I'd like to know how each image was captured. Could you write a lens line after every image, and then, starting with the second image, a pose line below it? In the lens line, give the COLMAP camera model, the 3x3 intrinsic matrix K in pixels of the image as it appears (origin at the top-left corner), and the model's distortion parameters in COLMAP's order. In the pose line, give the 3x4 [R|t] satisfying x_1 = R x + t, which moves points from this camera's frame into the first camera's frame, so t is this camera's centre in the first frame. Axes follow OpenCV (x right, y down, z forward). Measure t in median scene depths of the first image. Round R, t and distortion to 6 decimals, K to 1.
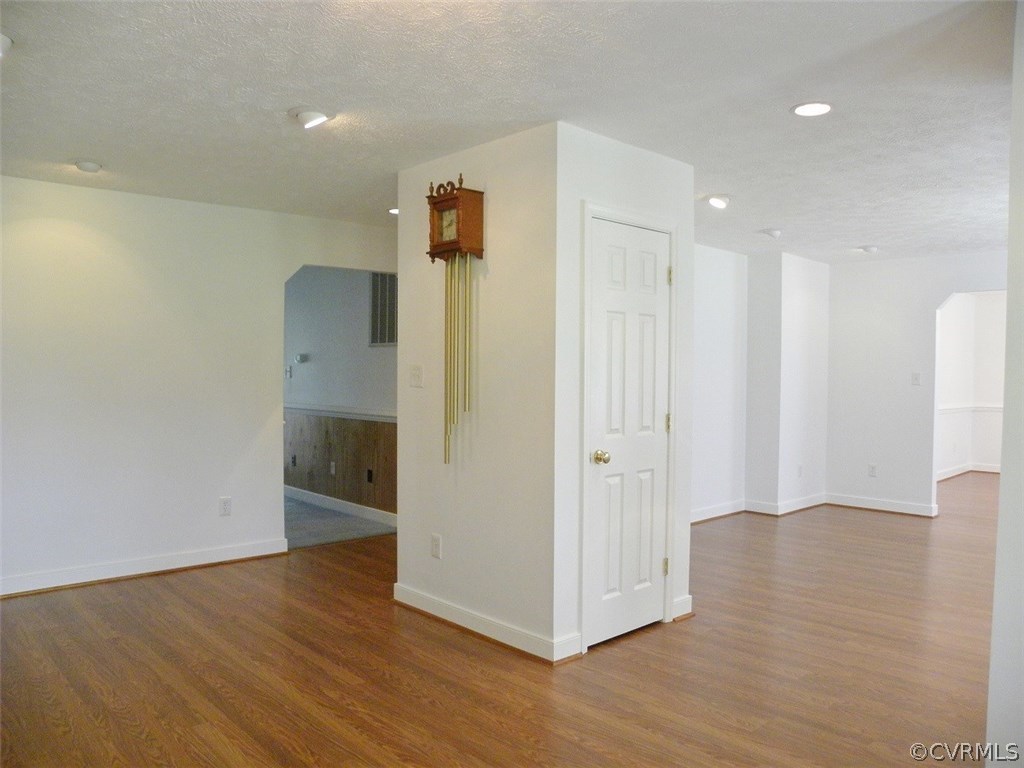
lens RADIAL K [[774.8, 0, 514.2], [0, 774.8, 378.8], [0, 0, 1]] dist [-0.116106, 0.025678]
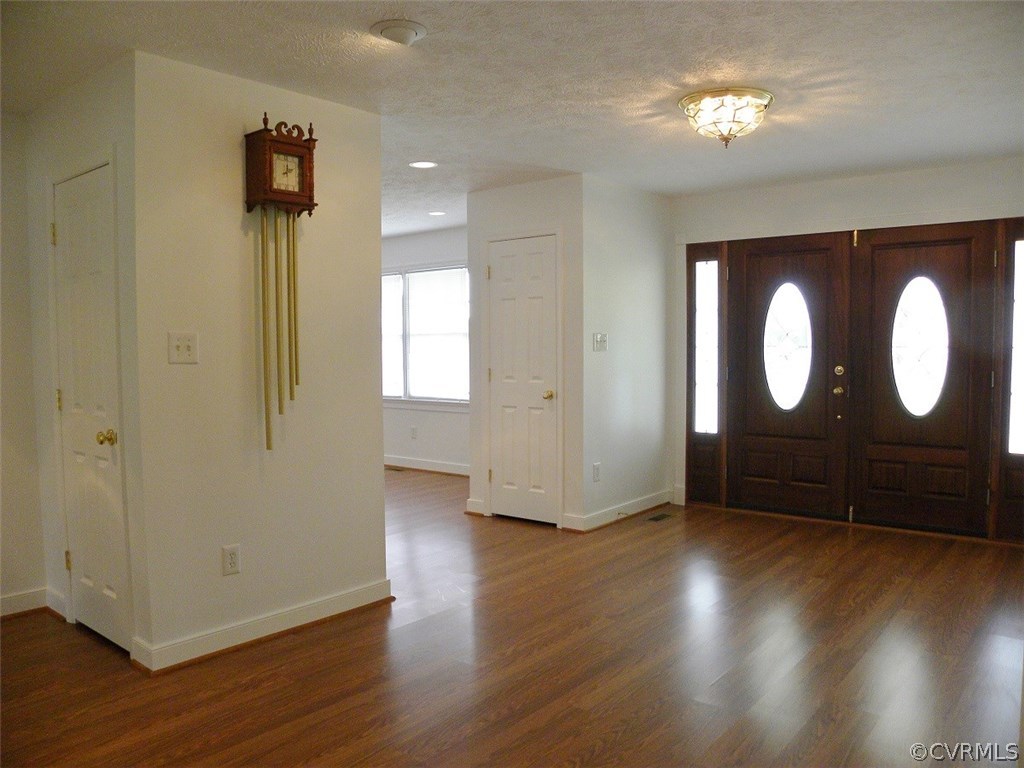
lens RADIAL K [[774.8, 0, 514.3], [0, 774.8, 388.3], [0, 0, 1]] dist [-0.116106, 0.025678]
pose [[-0.142482, -0.060337, 0.987957, -0.982619], [0.013707, 0.997924, 0.062922, -0.008596], [-0.989702, 0.022508, -0.141359, 0.876966]]
